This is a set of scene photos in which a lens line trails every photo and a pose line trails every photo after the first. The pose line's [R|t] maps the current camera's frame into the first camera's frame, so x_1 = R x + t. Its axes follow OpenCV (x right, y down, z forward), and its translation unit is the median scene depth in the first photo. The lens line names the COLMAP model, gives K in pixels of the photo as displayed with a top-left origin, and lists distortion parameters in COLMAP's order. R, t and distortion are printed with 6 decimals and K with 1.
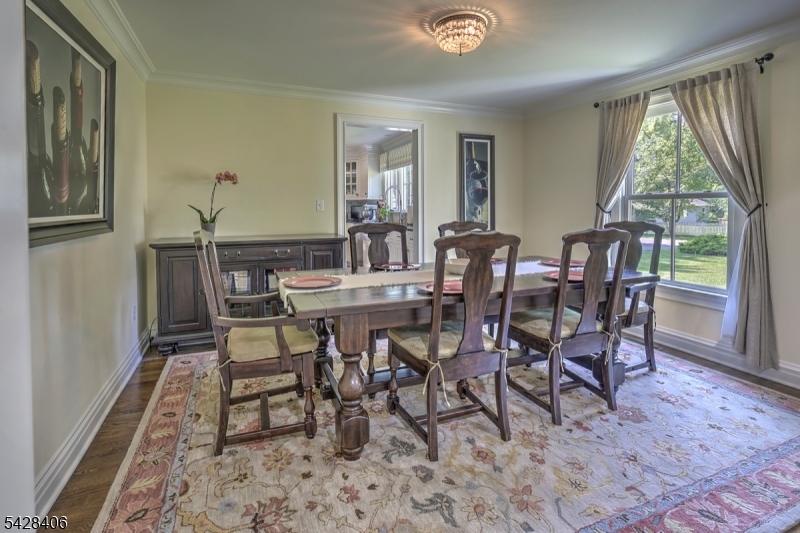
lens RADIAL K [[390.1, 0, 398.8], [0, 390.1, 222.0], [0, 0, 1]] dist [0.000751, 0.000285]
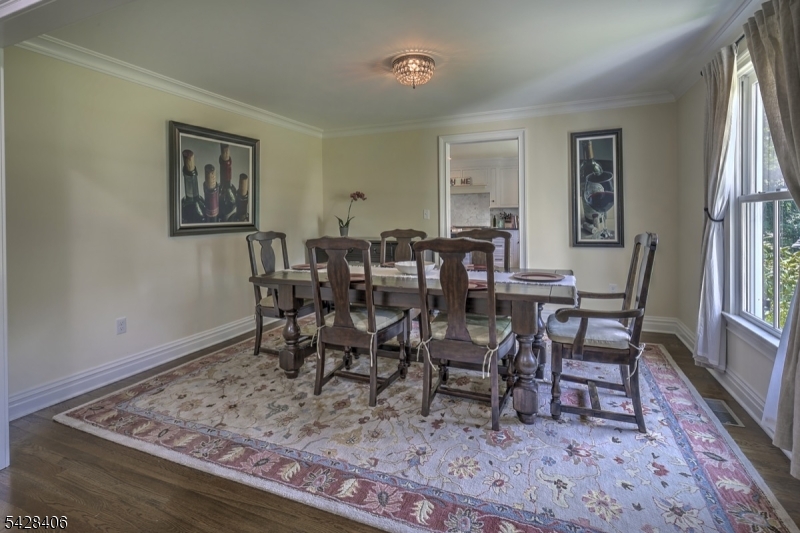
lens RADIAL K [[390.1, 0, 398.8], [0, 390.1, 222.0], [0, 0, 1]] dist [0.000751, 0.000285]
pose [[0.701250, 0.004199, -0.712903, 1.010016], [-0.015673, 0.999832, -0.009528, -0.010490], [0.712743, 0.017855, 0.701198, 0.153055]]
